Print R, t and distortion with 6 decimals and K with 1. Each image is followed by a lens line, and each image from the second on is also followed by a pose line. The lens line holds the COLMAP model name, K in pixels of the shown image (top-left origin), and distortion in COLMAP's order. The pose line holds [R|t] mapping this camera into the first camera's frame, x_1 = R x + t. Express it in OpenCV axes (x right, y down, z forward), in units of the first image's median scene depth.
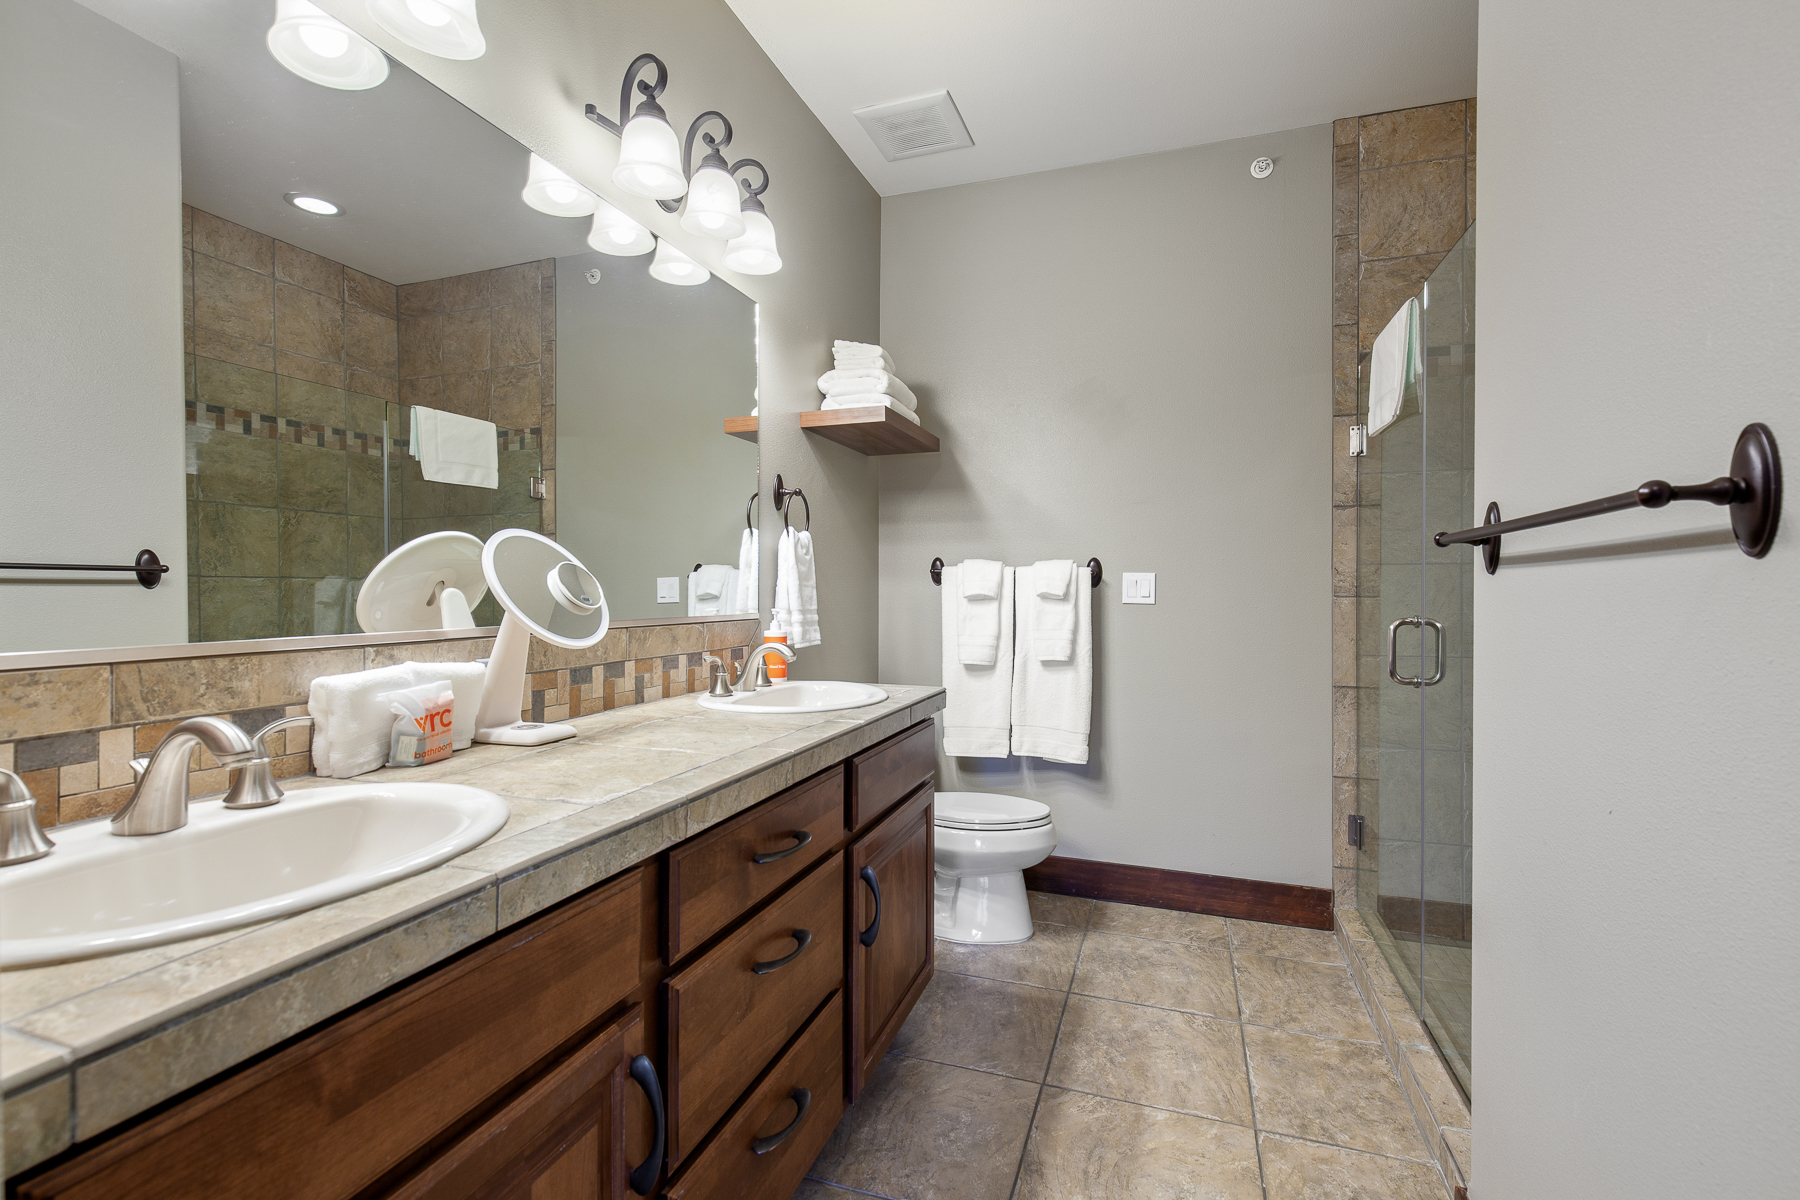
lens RADIAL K [[833.3, 0, 900.0], [0, 833.3, 600.0], [0, 0, 1]] dist [-0.000583, -0.000431]
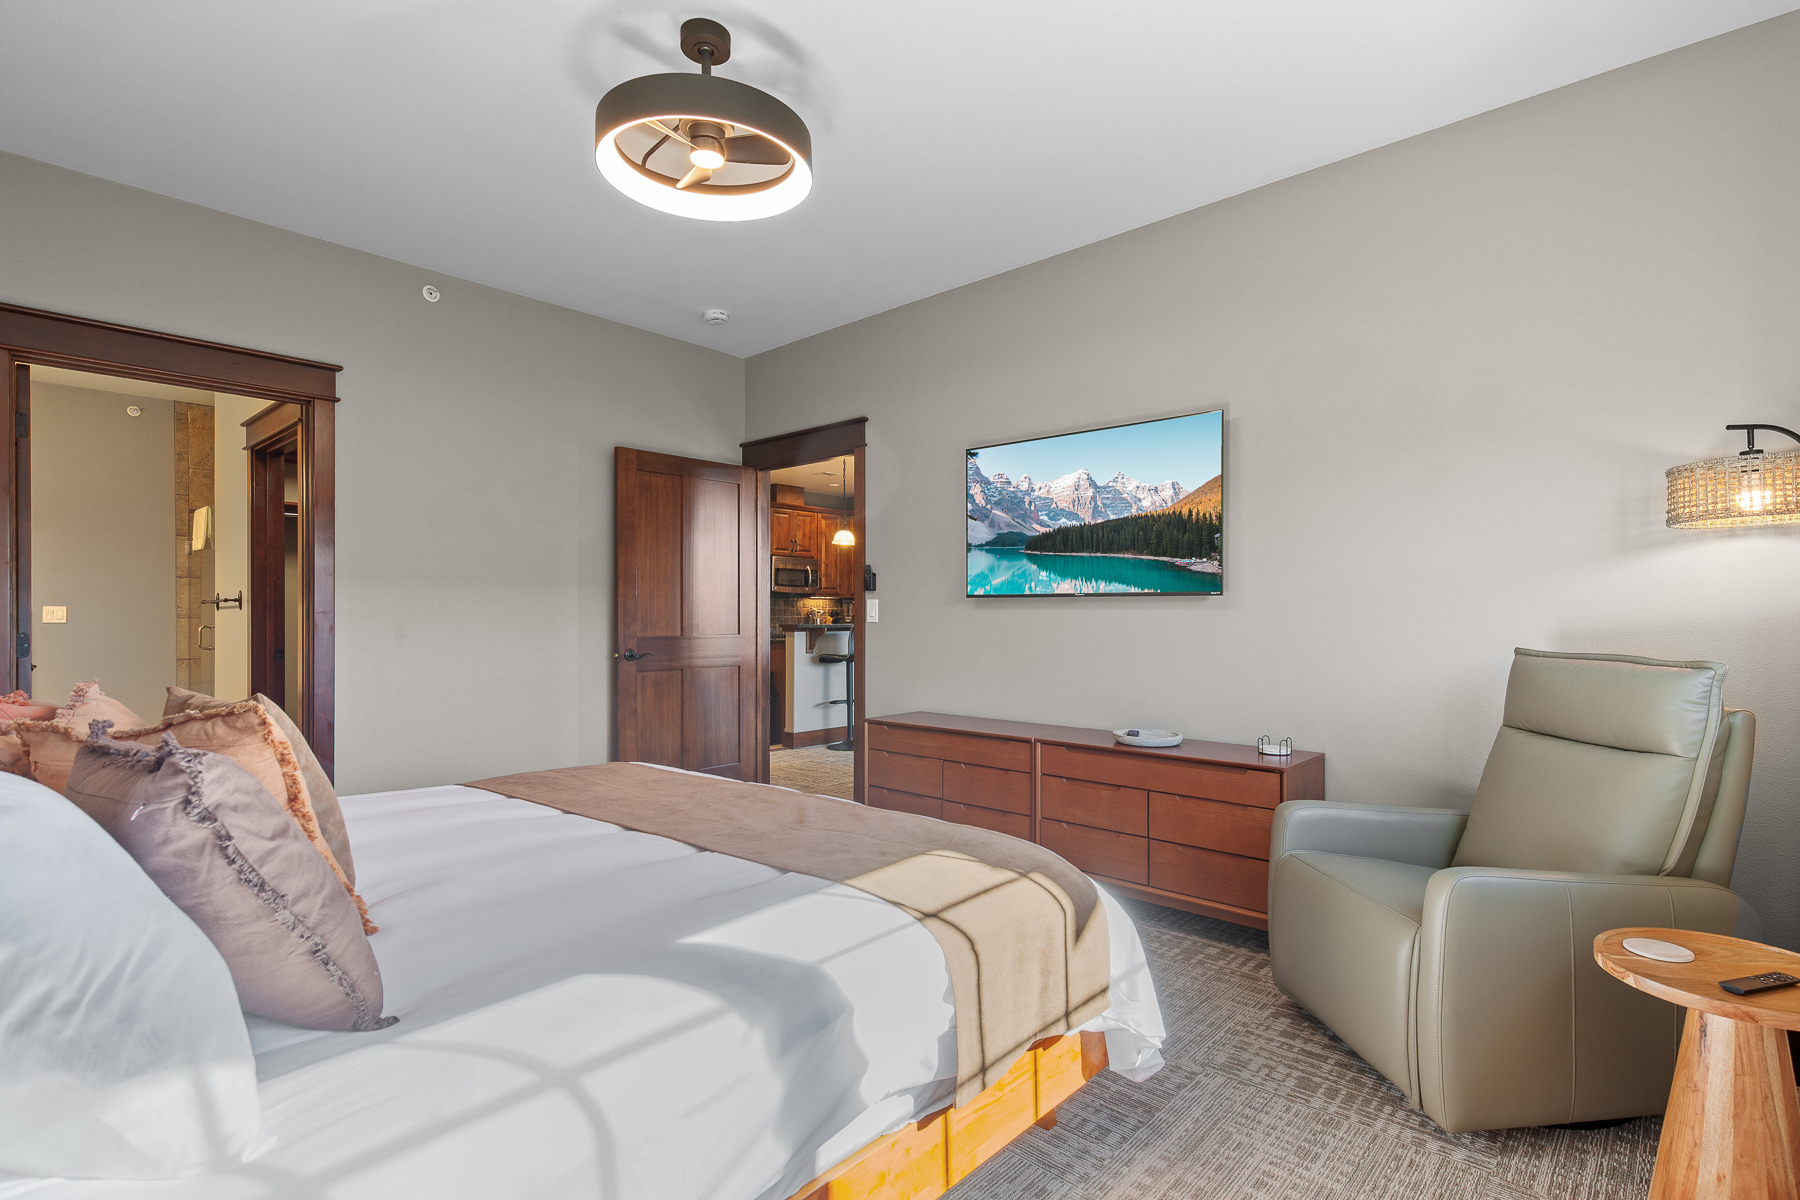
lens RADIAL K [[833.3, 0, 900.0], [0, 833.3, 600.0], [0, 0, 1]] dist [-0.000583, -0.000431]
pose [[0.384975, 0.002572, 0.922923, -0.767899], [0.018936, 0.999764, -0.010685, 0.007142], [-0.922733, 0.021590, 0.384836, -1.598456]]
